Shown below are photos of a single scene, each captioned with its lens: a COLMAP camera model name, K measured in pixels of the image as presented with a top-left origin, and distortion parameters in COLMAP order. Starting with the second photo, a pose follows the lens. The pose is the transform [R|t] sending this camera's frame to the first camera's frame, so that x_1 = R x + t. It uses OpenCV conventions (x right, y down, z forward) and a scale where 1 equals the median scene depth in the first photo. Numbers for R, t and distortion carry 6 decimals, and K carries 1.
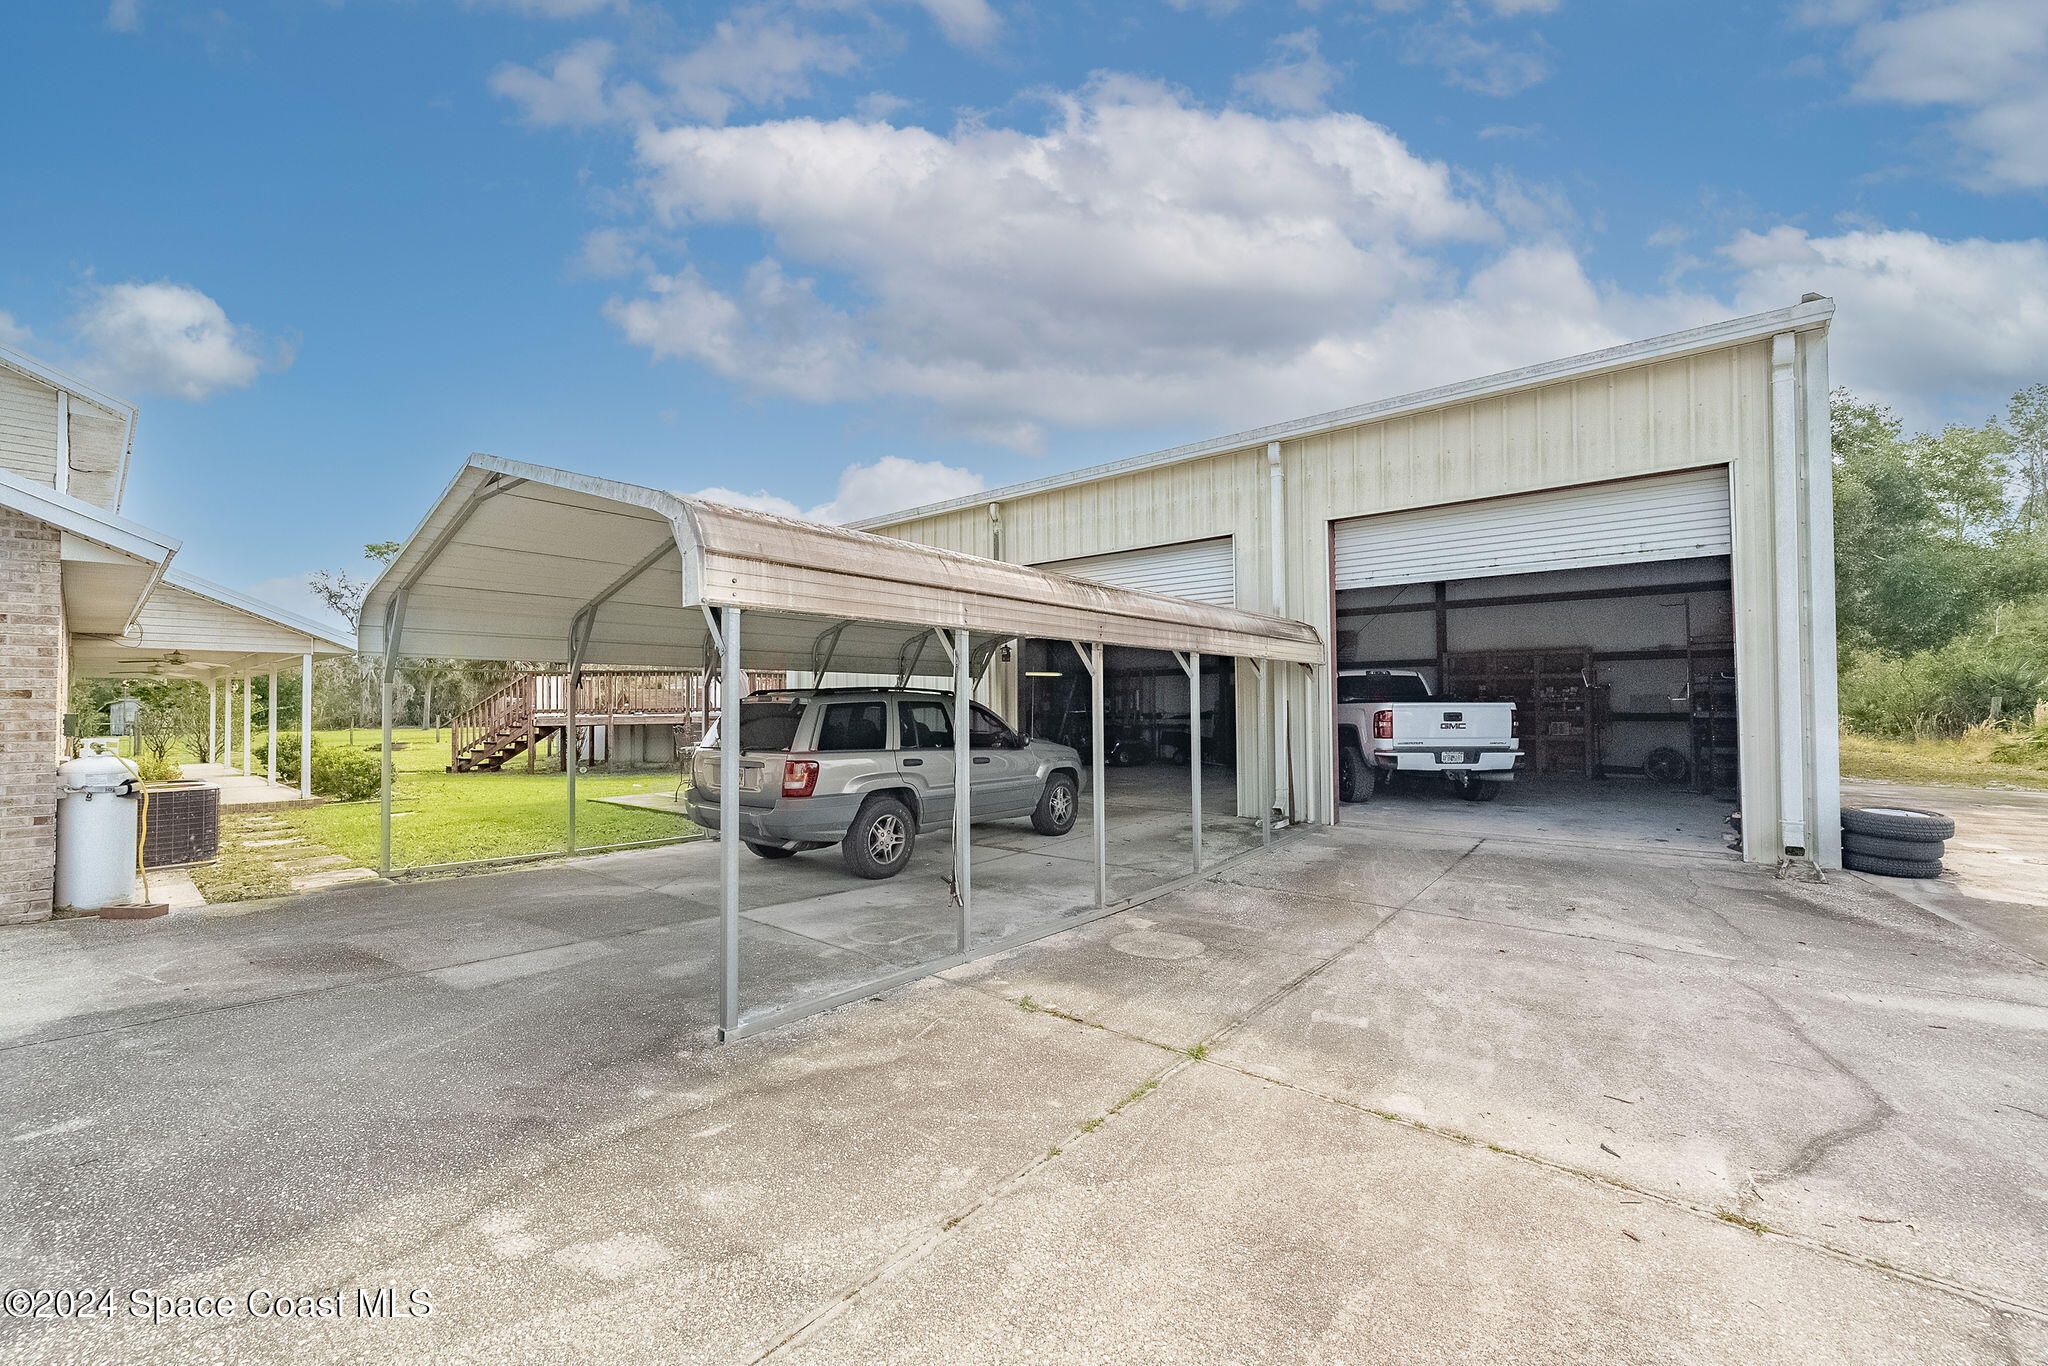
lens RADIAL K [[814.2, 0, 1019.8], [0, 814.2, 682.1], [0, 0, 1]] dist [-0.001151, -0.000028]
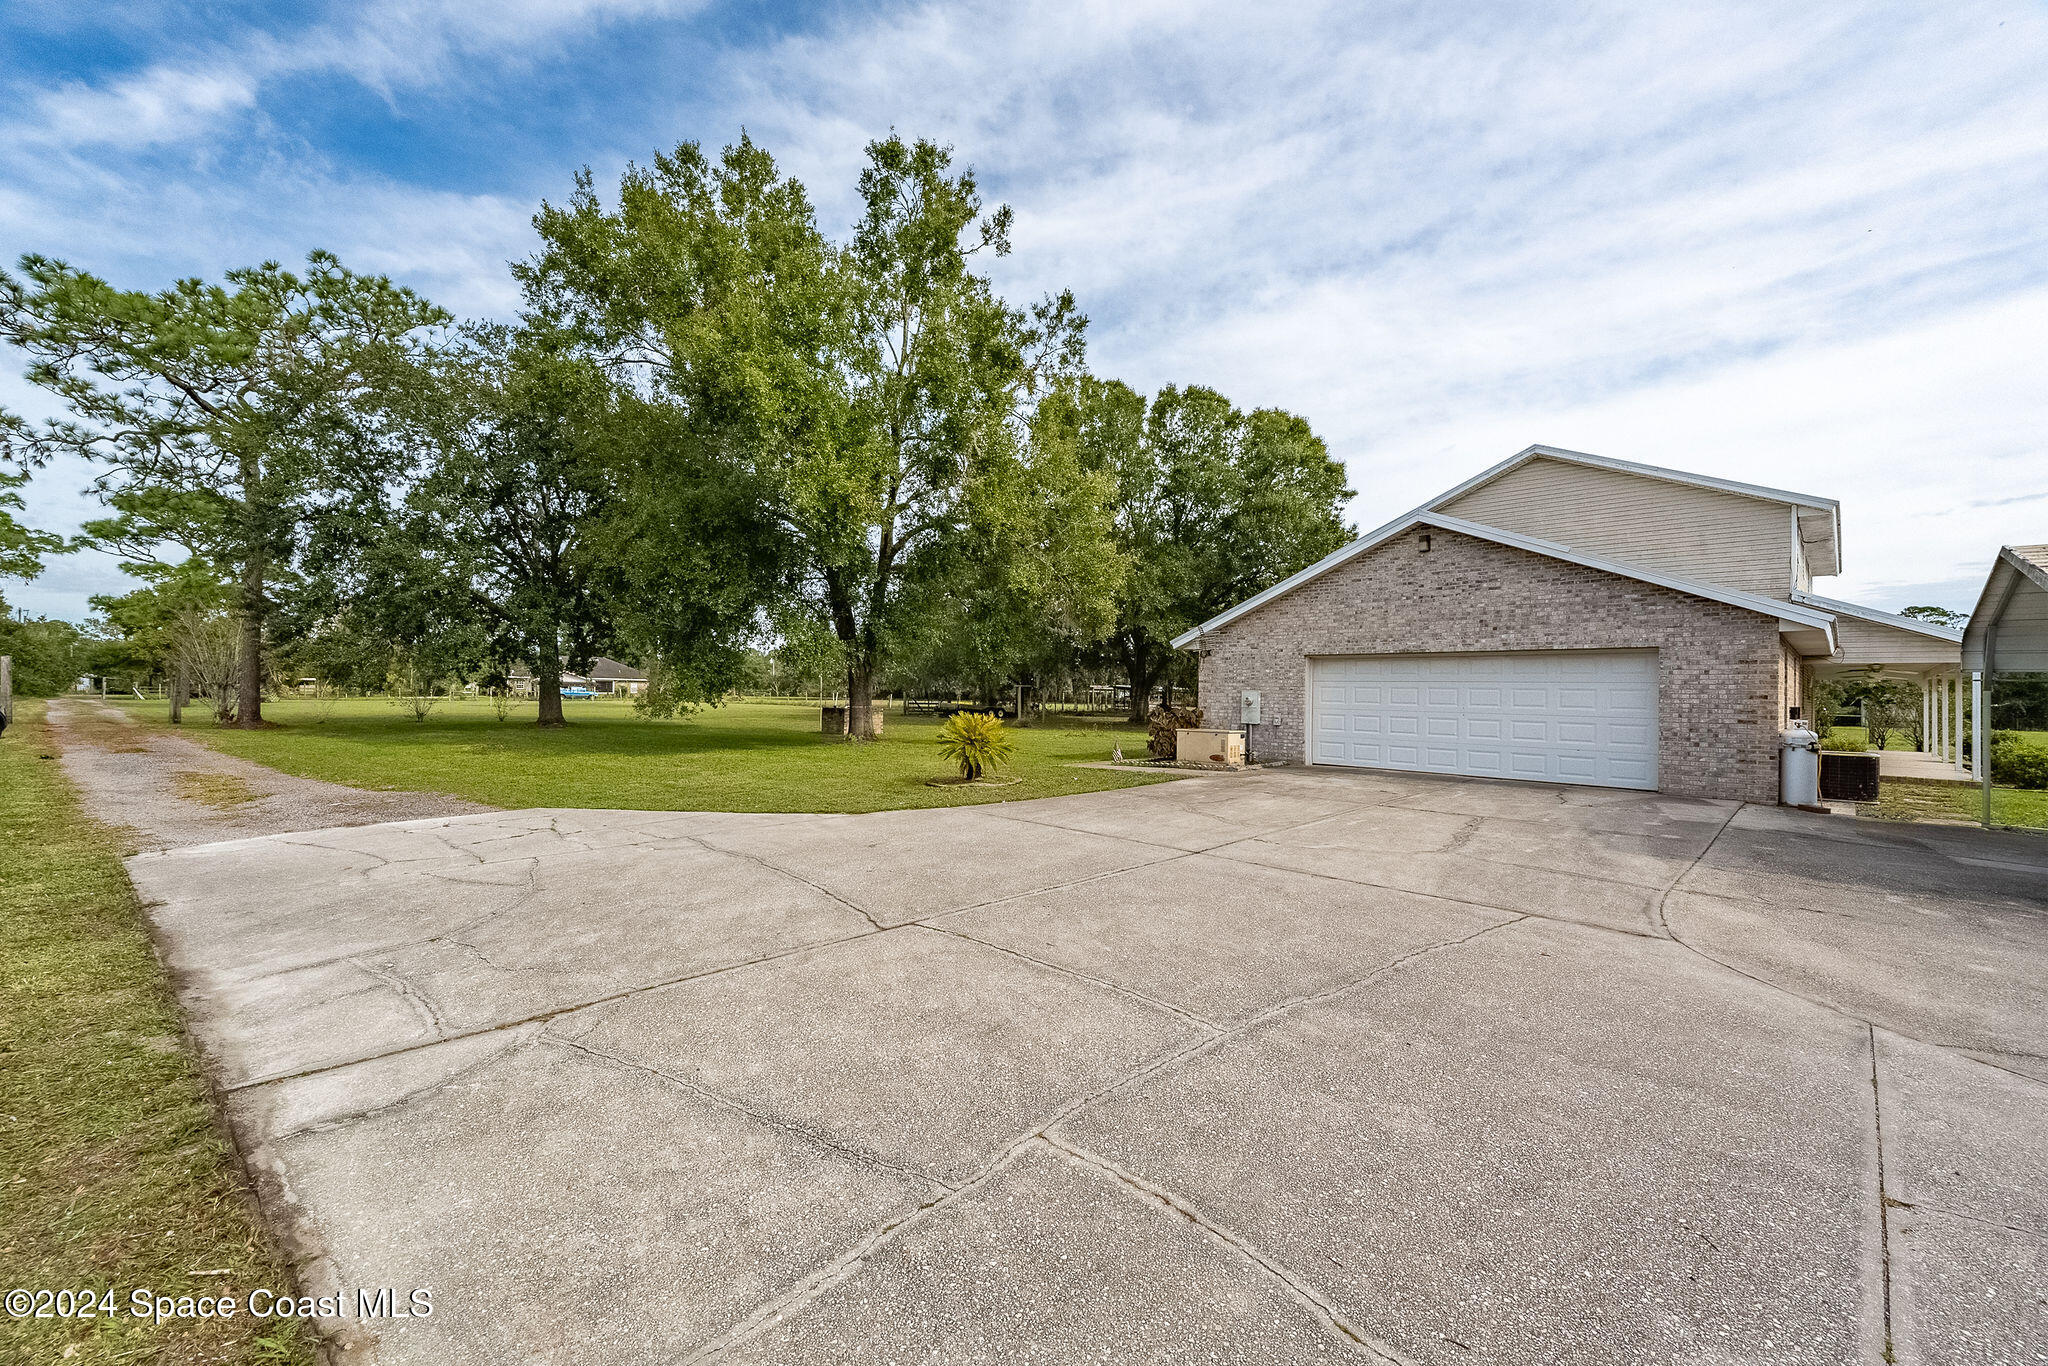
lens RADIAL K [[814.2, 0, 1019.8], [0, 814.2, 682.1], [0, 0, 1]] dist [-0.001151, -0.000028]
pose [[-0.078410, -0.004601, -0.996911, 0.972041], [0.013055, 0.999899, -0.005641, -0.036203], [0.996836, -0.013457, -0.078342, -0.718213]]
